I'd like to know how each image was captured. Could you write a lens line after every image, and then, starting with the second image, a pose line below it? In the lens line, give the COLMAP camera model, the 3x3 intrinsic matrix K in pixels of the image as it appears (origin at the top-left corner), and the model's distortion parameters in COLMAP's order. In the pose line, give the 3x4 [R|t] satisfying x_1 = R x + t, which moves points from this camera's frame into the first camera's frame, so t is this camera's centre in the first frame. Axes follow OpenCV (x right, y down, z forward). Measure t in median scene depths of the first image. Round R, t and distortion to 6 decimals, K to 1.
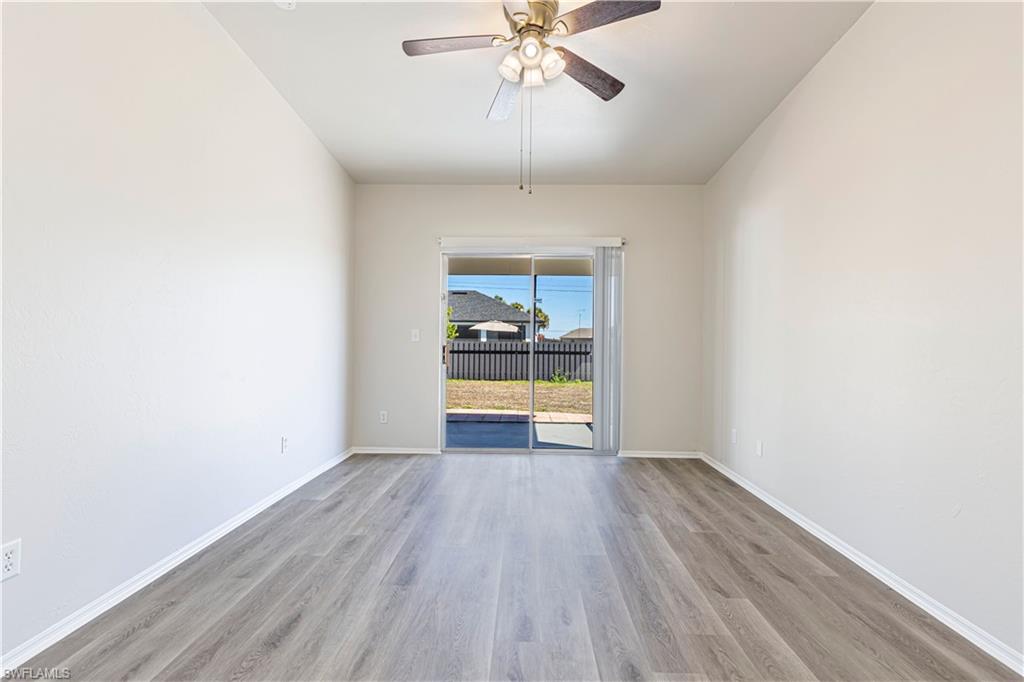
lens RADIAL K [[456.2, 0, 514.5], [0, 456.2, 340.2], [0, 0, 1]] dist [0.005253, 0.000377]
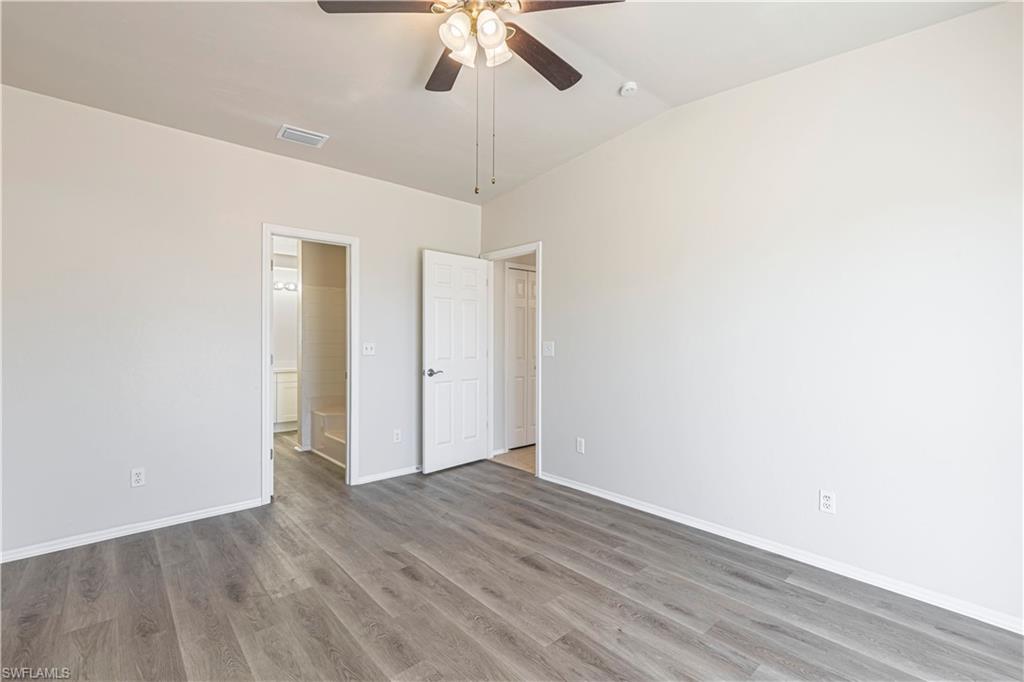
lens RADIAL K [[456.2, 0, 514.5], [0, 456.2, 340.2], [0, 0, 1]] dist [0.005253, 0.000377]
pose [[-0.725597, -0.015222, -0.687951, 0.294269], [-0.013087, 0.999880, -0.008320, -0.021406], [0.687995, 0.002966, -0.725709, 0.869883]]
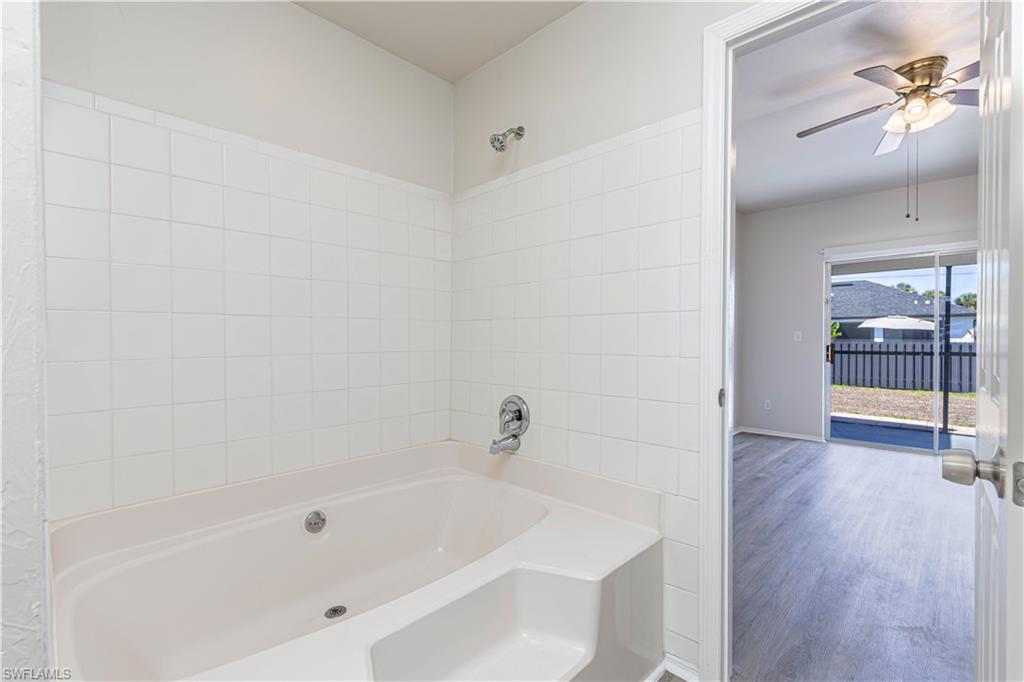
lens RADIAL K [[456.2, 0, 514.5], [0, 456.2, 340.2], [0, 0, 1]] dist [0.005253, 0.000377]
pose [[0.737656, -0.006471, -0.675146, 0.034681], [0.004806, 0.999979, -0.004333, 0.000433], [0.675160, -0.000049, 0.737671, -0.339425]]
